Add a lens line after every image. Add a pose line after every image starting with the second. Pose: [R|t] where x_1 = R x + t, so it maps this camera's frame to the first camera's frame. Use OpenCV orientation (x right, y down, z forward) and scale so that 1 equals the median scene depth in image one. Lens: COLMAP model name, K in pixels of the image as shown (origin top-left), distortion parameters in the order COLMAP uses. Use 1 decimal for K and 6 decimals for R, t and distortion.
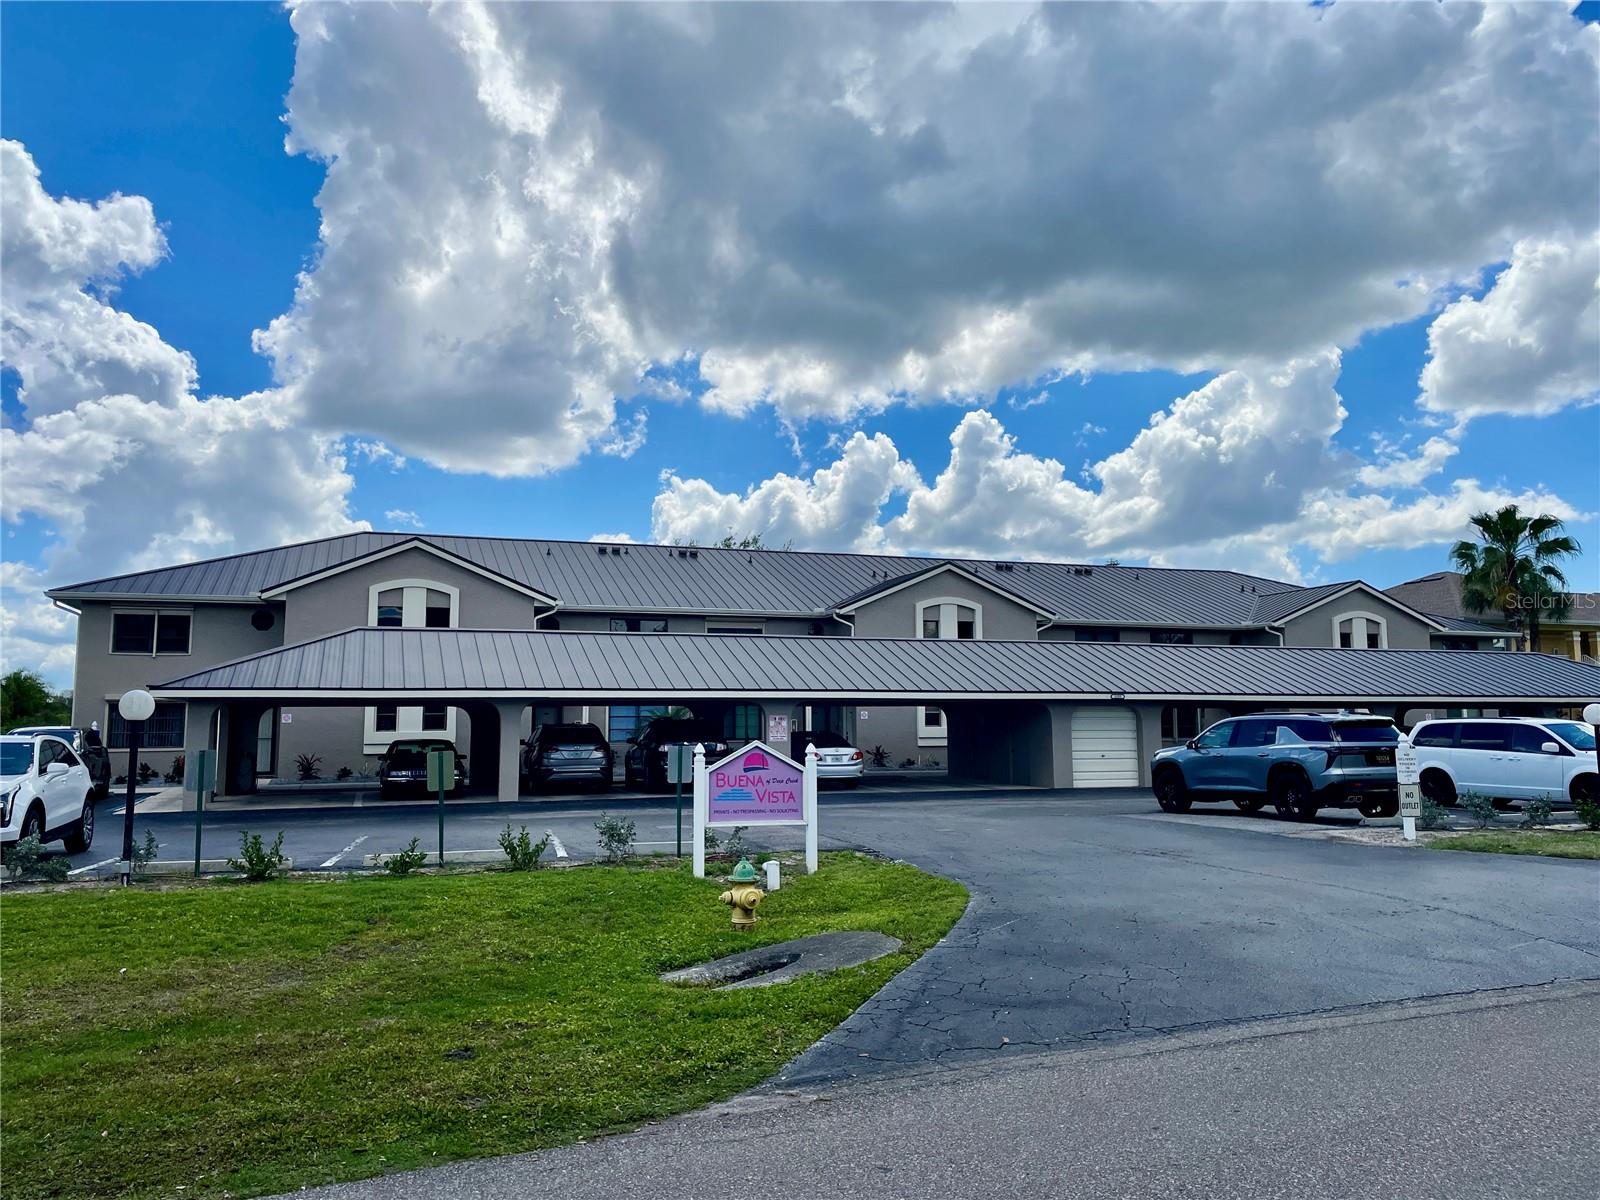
lens RADIAL K [[1214.9, 0, 801.5], [0, 1214.9, 609.3], [0, 0, 1]] dist [0.113933, -0.150275]
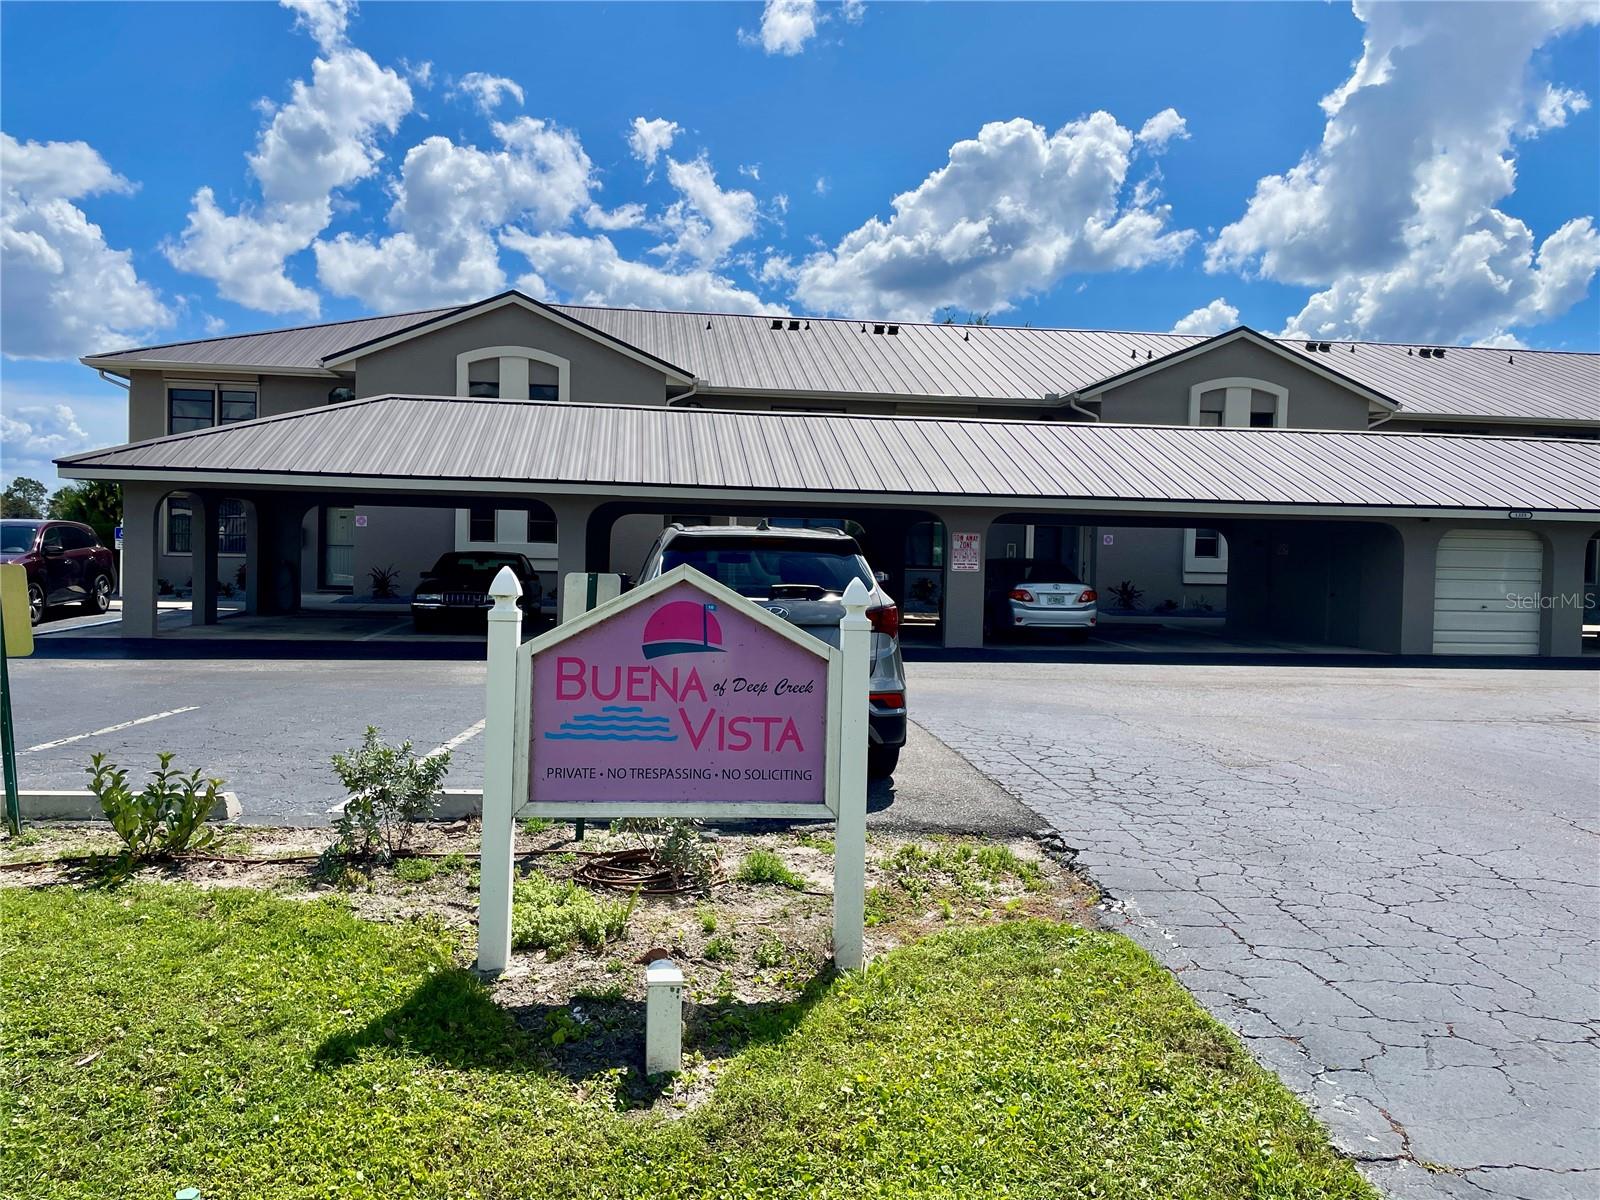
lens RADIAL K [[1214.9, 0, 801.5], [0, 1214.9, 609.3], [0, 0, 1]] dist [0.113933, -0.150275]
pose [[0.978666, 0.035888, -0.202299, 0.025270], [-0.007183, 0.990001, 0.140876, 0.030557], [0.205332, -0.136417, 0.969138, 0.285010]]
